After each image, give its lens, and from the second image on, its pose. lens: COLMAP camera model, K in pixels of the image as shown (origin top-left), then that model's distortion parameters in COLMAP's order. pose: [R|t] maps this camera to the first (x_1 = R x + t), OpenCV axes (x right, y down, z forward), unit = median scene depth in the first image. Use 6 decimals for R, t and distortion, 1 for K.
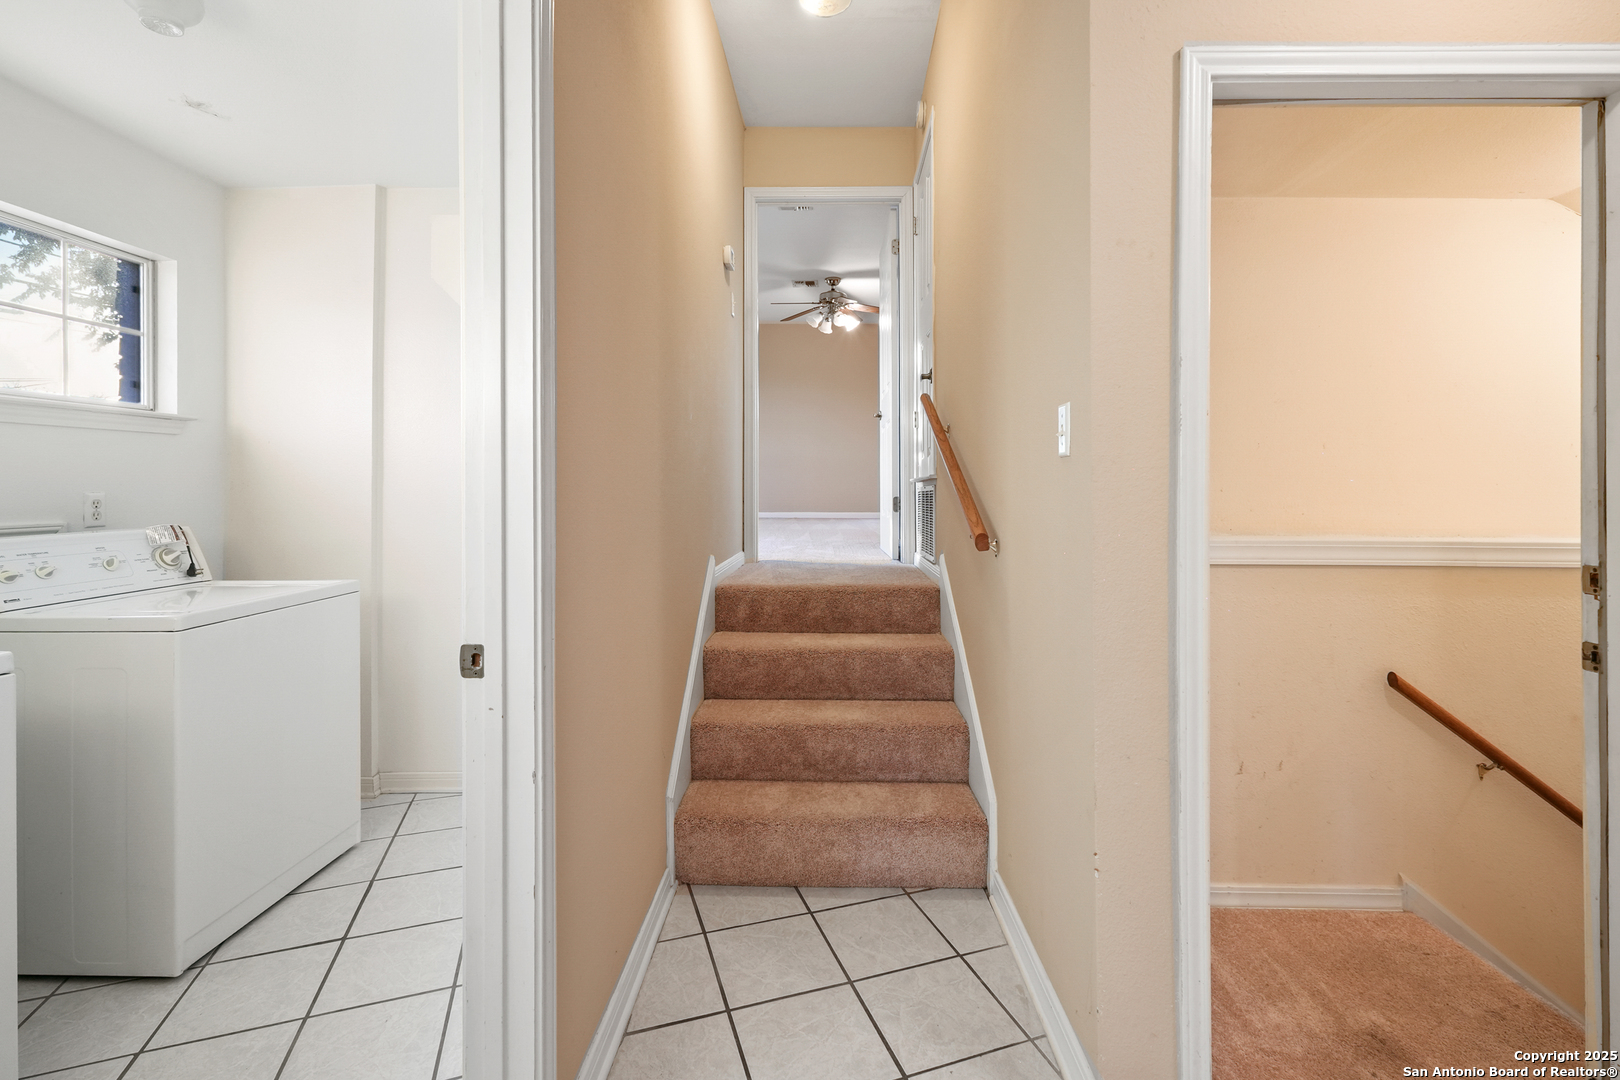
lens RADIAL K [[712.9, 0, 821.0], [0, 712.9, 474.1], [0, 0, 1]] dist [-0.000977, -0.001959]
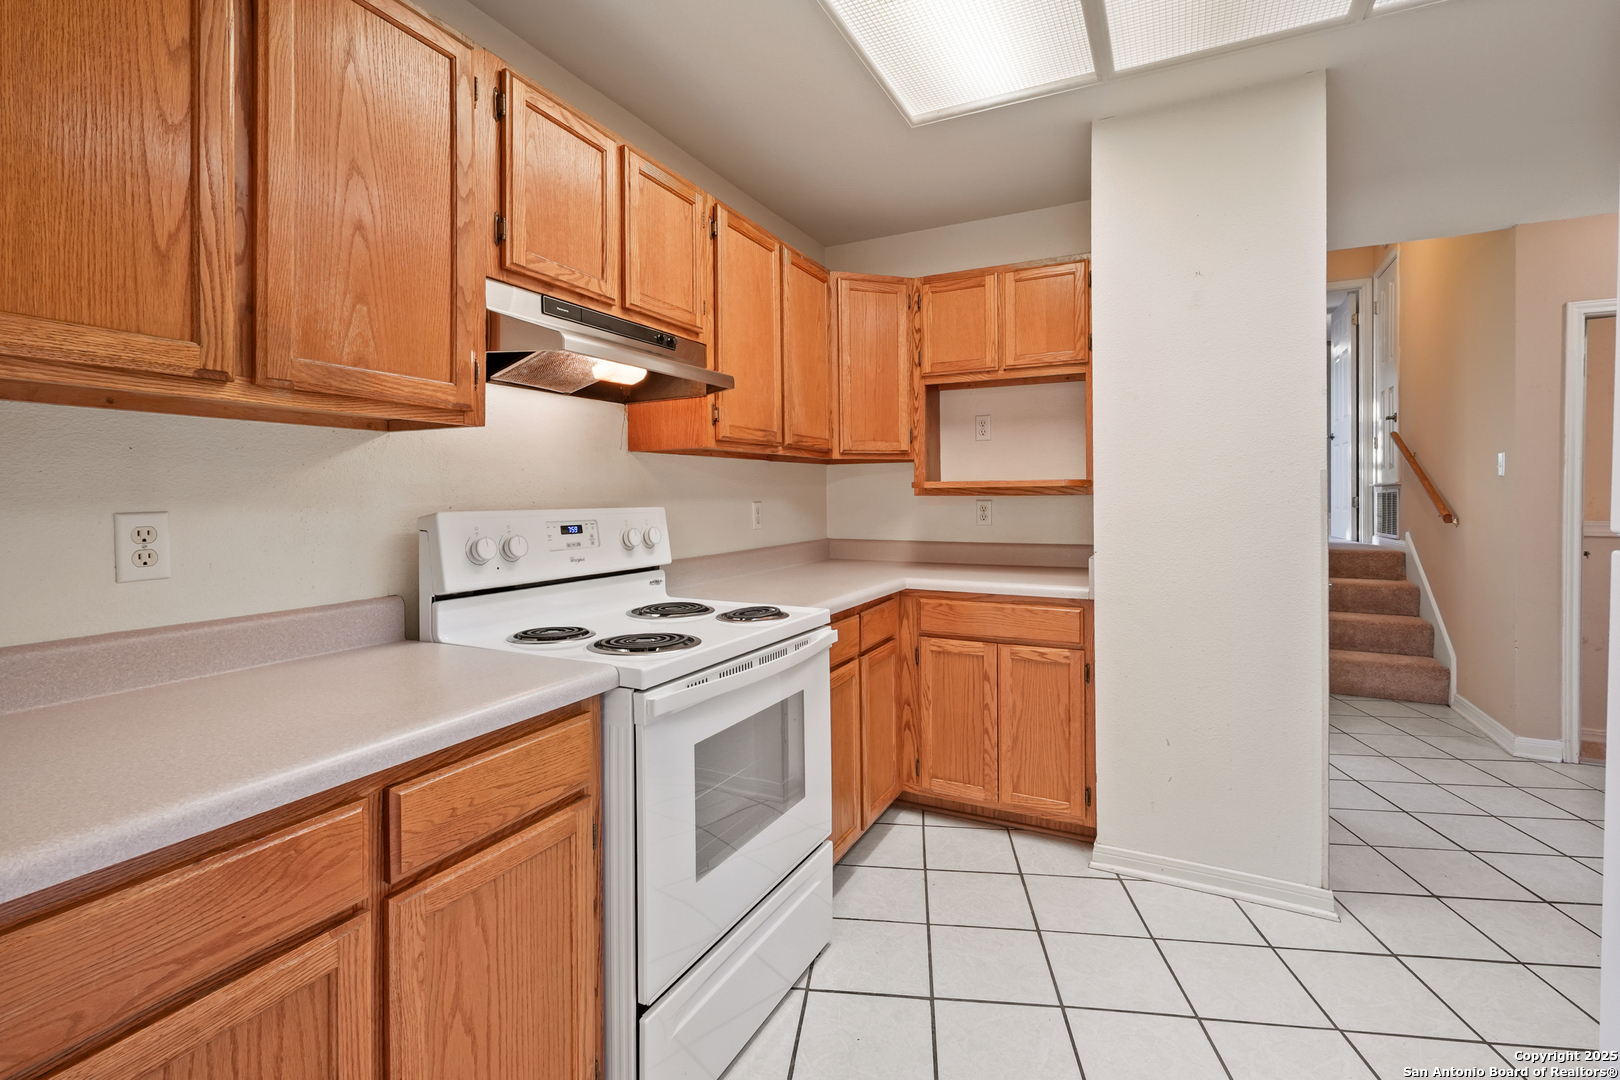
lens RADIAL K [[712.9, 0, 824.7], [0, 712.9, 485.7], [0, 0, 1]] dist [-0.000977, -0.001959]
pose [[0.899996, 0.000658, -0.435897, -0.379169], [0.005024, 0.999917, 0.011884, -0.020898], [0.435869, -0.012886, 0.899918, -1.229433]]
